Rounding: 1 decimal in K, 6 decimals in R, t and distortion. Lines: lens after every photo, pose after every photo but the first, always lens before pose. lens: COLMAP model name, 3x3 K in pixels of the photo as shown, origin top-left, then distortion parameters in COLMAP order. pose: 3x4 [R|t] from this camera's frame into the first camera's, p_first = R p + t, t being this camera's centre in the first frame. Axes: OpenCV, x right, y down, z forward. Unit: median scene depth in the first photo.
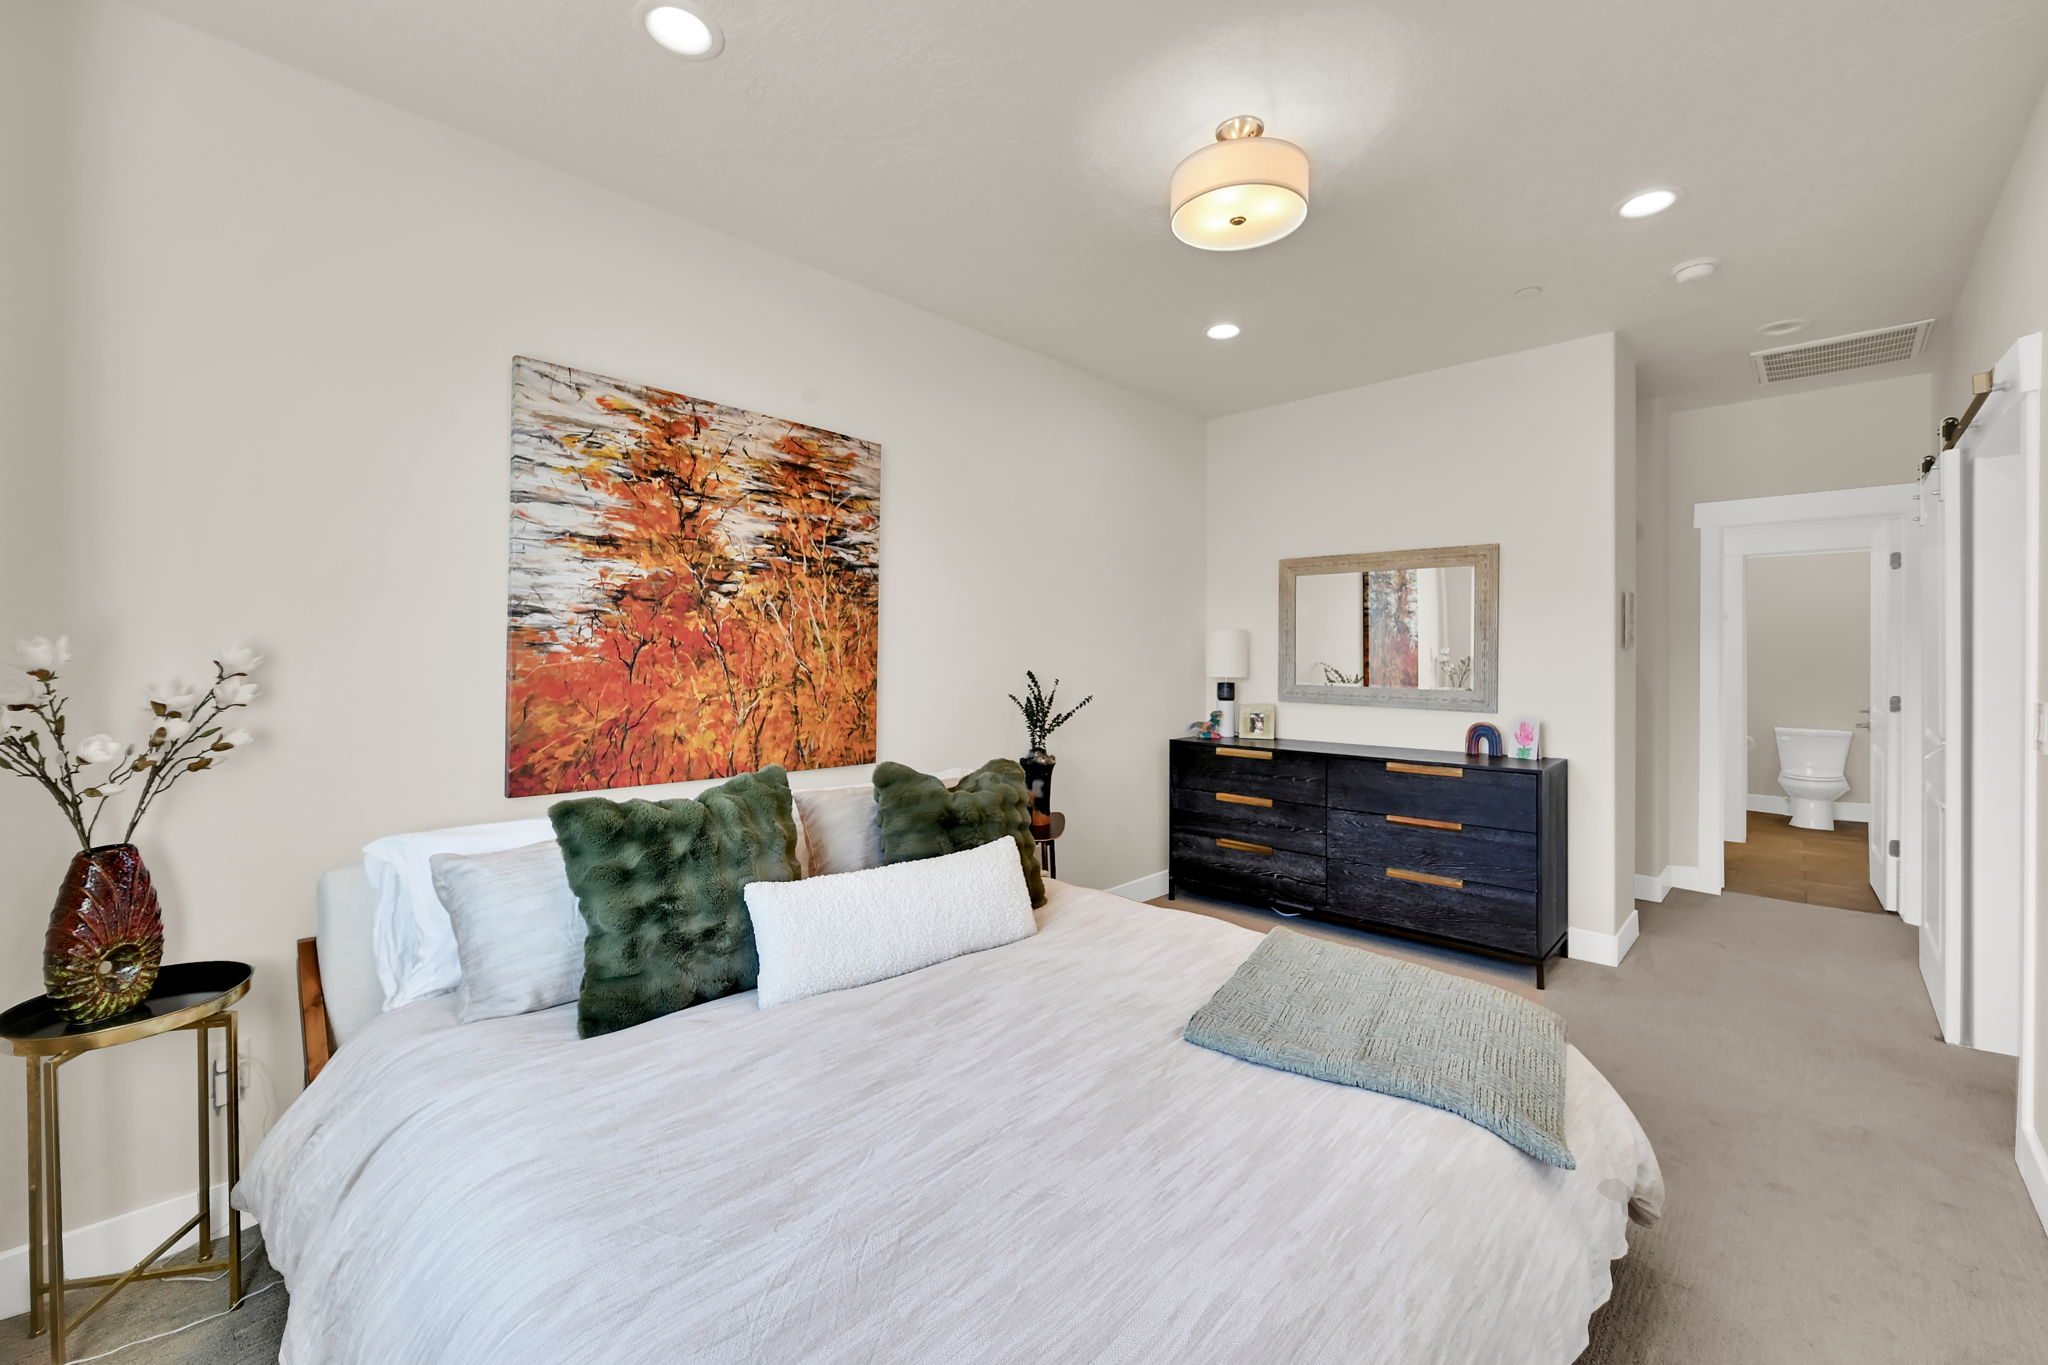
lens RADIAL K [[816.9, 0, 1040.0], [0, 816.9, 661.8], [0, 0, 1]] dist [-0.001619, -0.000170]
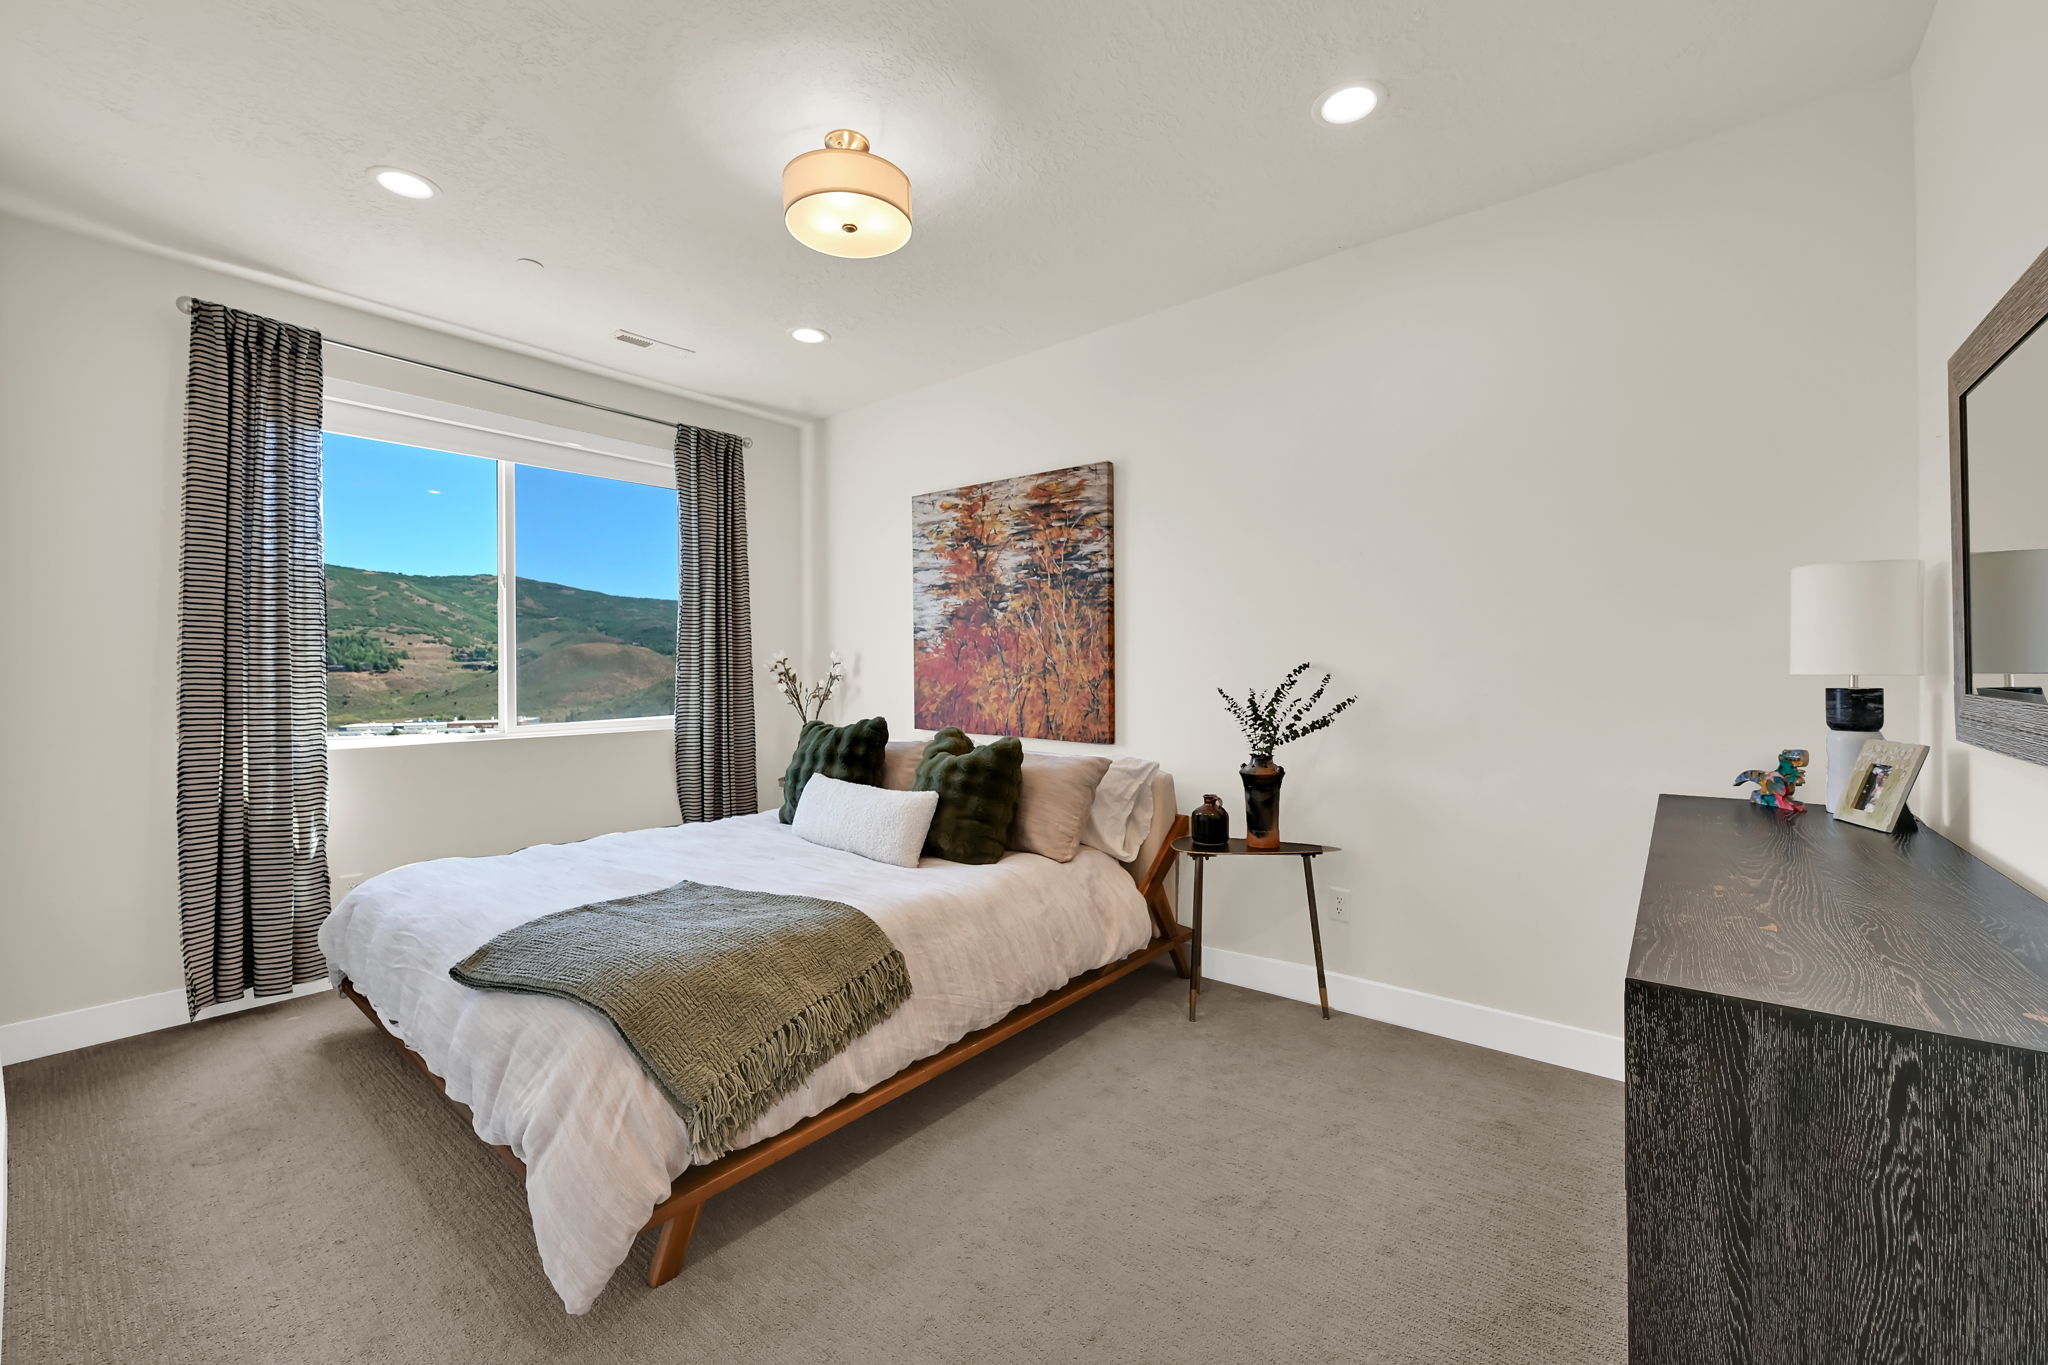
lens RADIAL K [[804.9, 0, 1024.0], [0, 804.9, 682.5], [0, 0, 1]] dist [-0.003724, -0.000488]
pose [[0.088539, 0.006017, -0.996055, 1.006493], [-0.005550, 0.999969, 0.005547, 0.037350], [0.996057, 0.005037, 0.088570, 0.875767]]
